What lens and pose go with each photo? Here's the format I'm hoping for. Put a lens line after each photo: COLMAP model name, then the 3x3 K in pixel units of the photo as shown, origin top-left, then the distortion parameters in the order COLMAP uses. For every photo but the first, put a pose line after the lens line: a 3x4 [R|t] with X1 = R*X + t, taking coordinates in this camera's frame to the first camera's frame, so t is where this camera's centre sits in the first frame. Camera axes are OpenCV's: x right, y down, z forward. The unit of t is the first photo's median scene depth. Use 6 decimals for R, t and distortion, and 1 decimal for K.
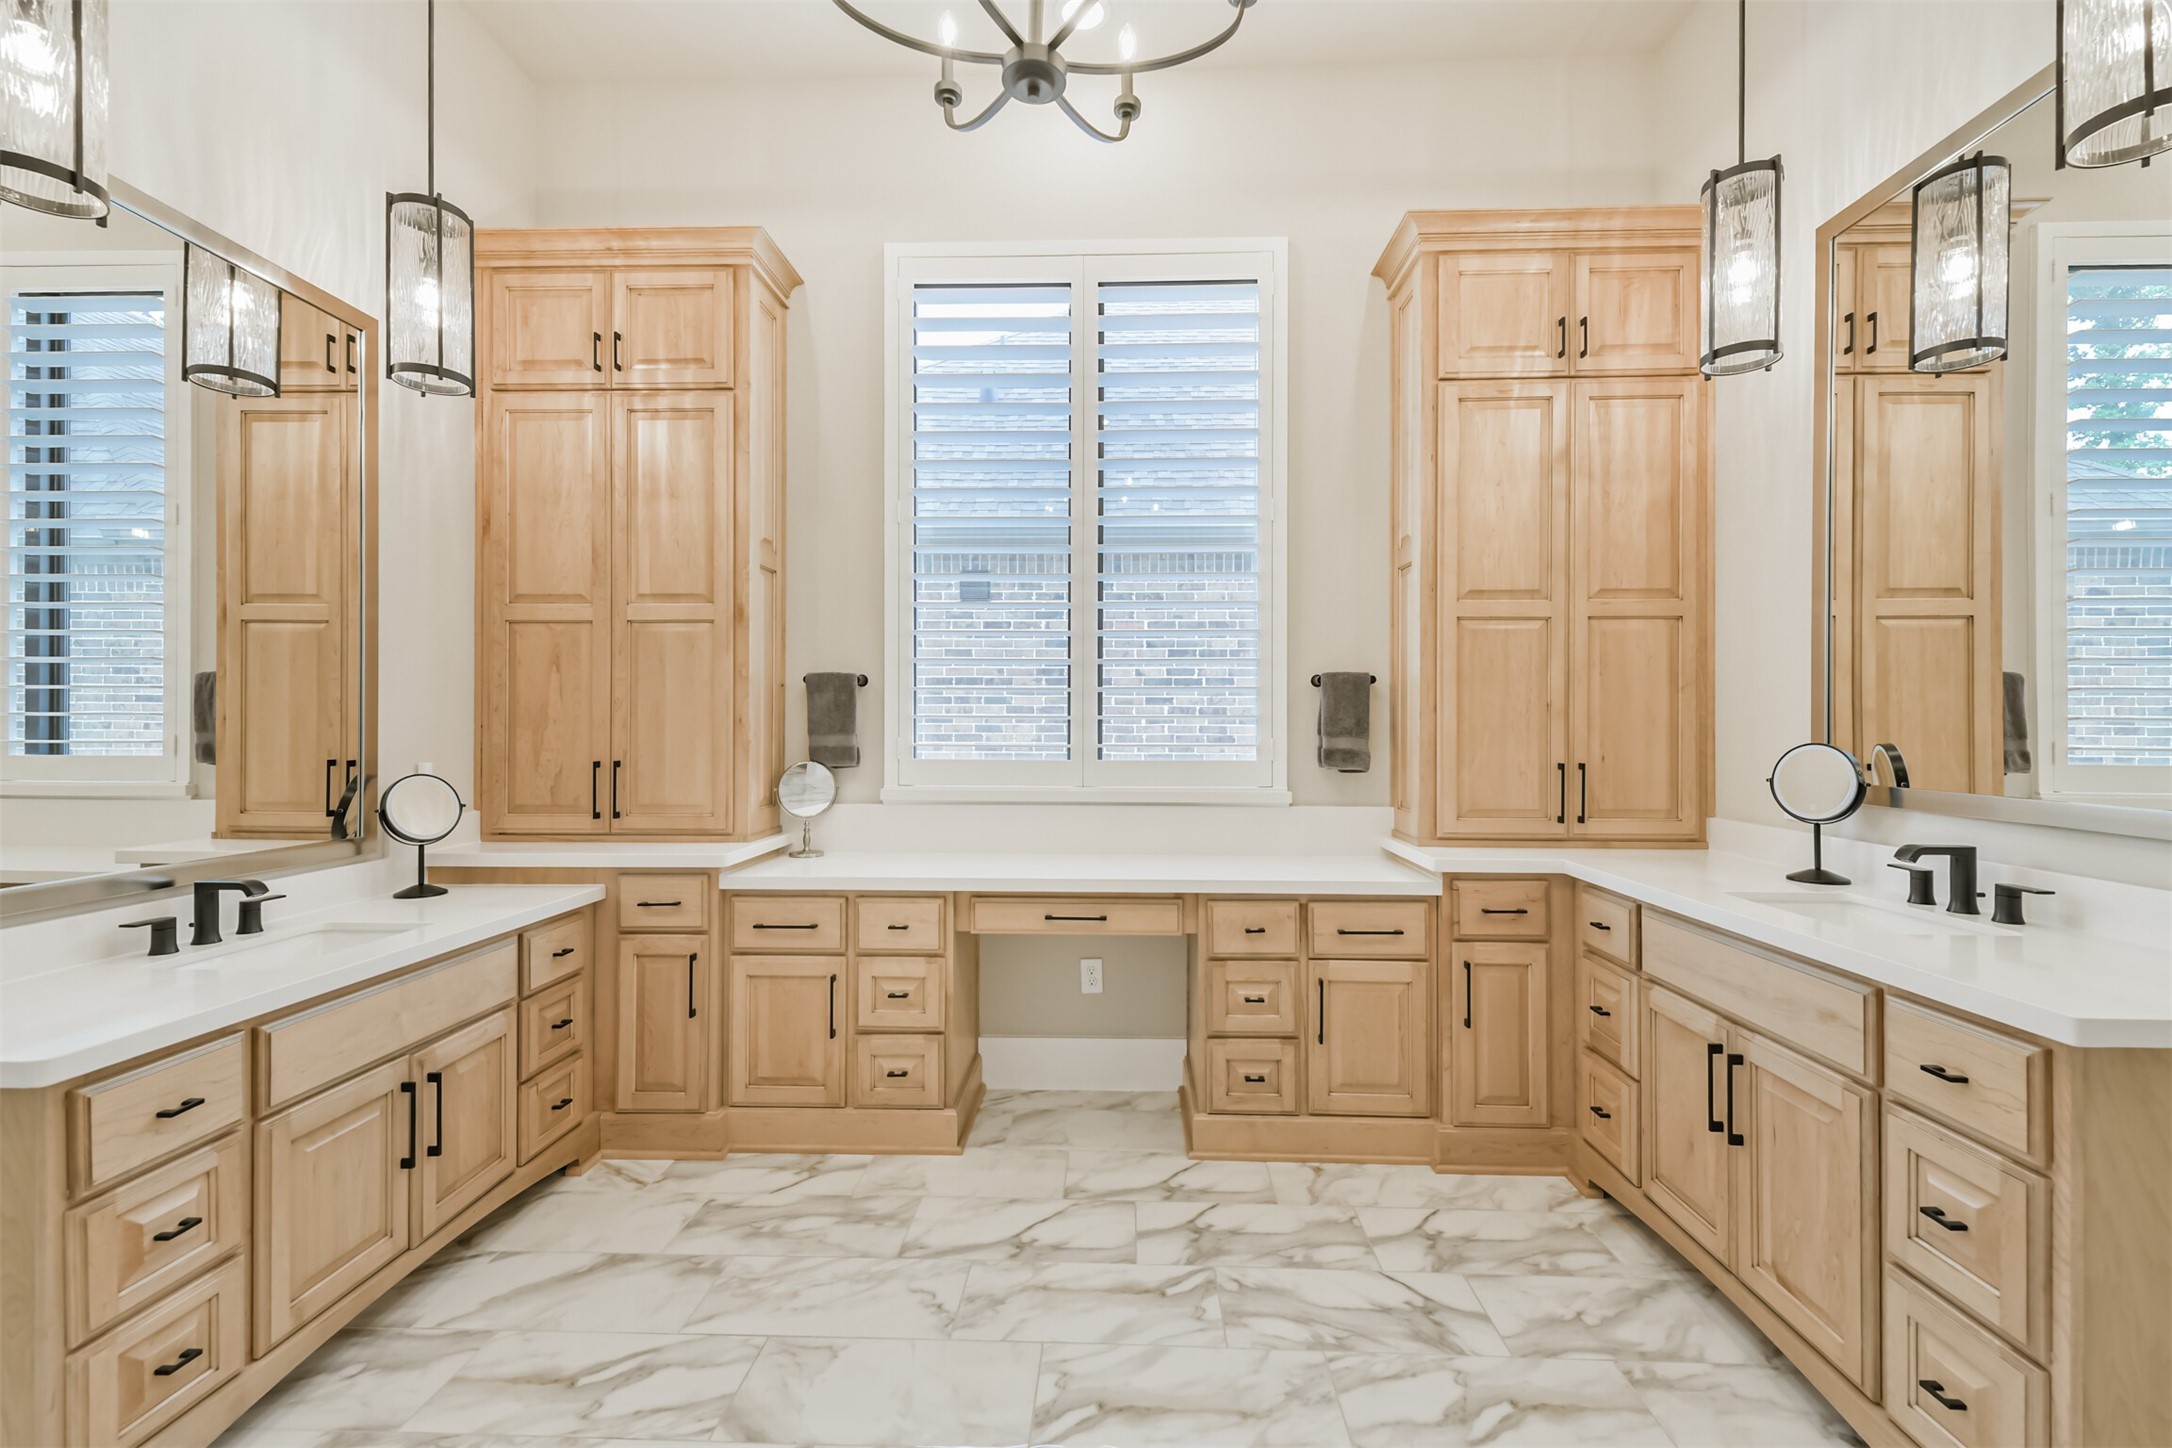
lens RADIAL K [[932.5, 0, 1083.4], [0, 932.5, 717.9], [0, 0, 1]] dist [0.022259, -0.006386]
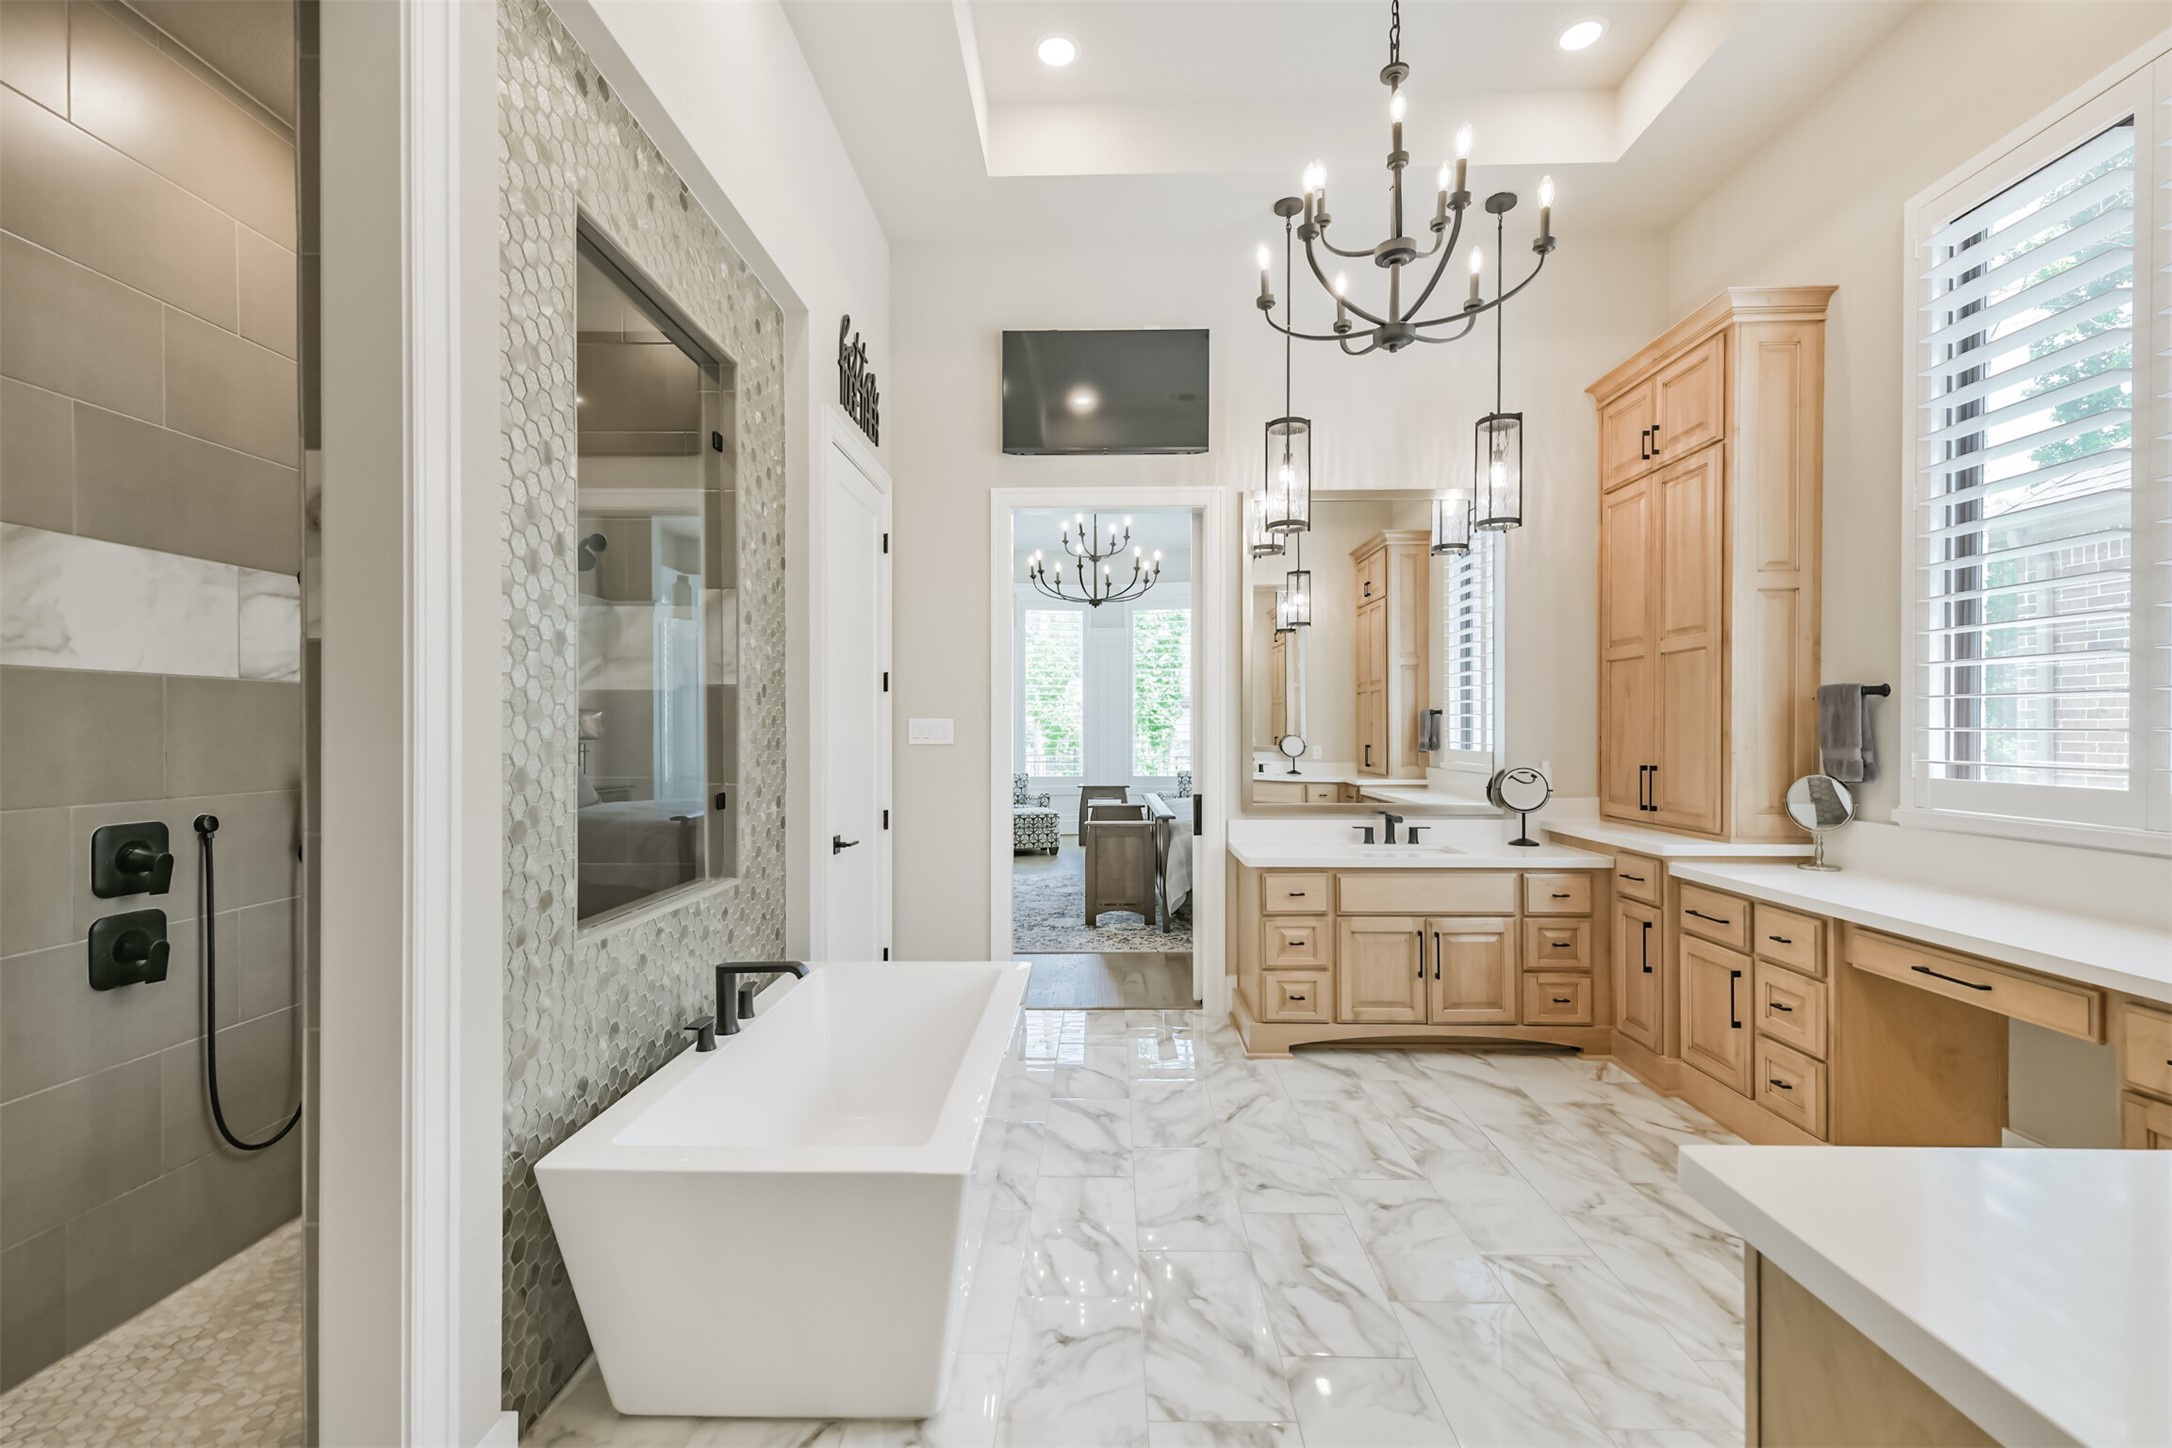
lens RADIAL K [[928.7, 0, 1090.9], [0, 928.7, 731.6], [0, 0, 1]] dist [0.021026, -0.009737]
pose [[0.019353, 0.000687, -0.999812, 0.827584], [0.008739, 0.999961, 0.000856, -0.008788], [0.999775, -0.008754, 0.019346, 0.244726]]
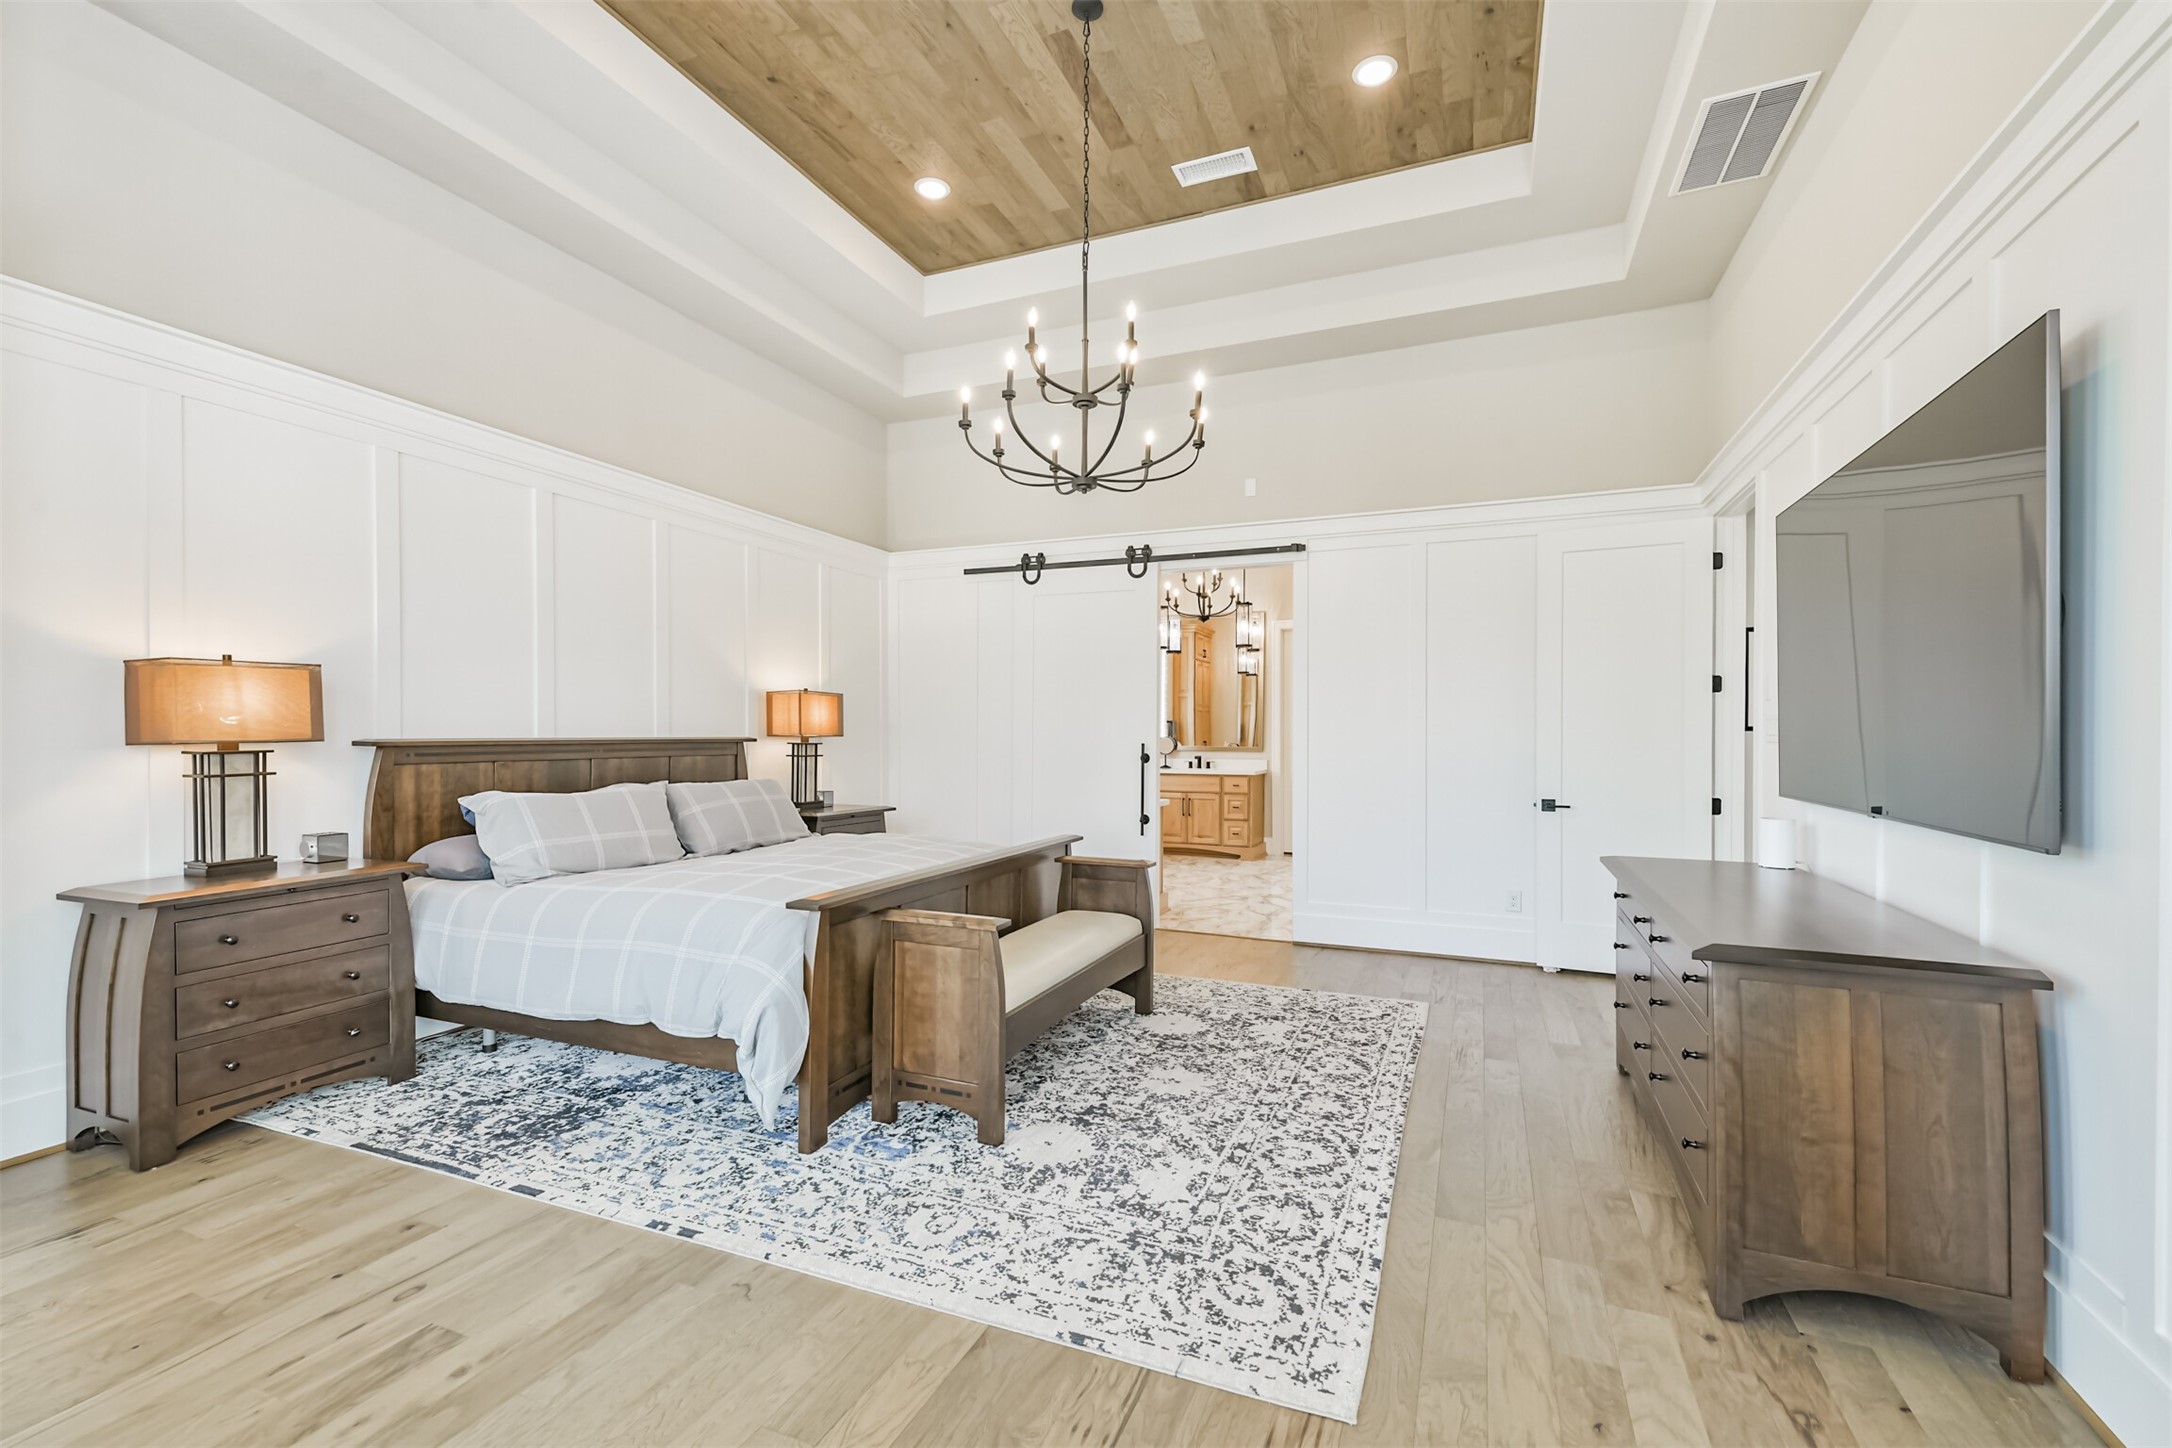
lens RADIAL K [[928.7, 0, 1090.9], [0, 928.7, 731.6], [0, 0, 1]] dist [0.021026, -0.009737]
pose [[0.340294, -0.005715, 0.940302, -3.010417], [-0.007539, 0.999933, 0.008806, -0.028337], [-0.940289, -0.010086, 0.340228, -0.141785]]
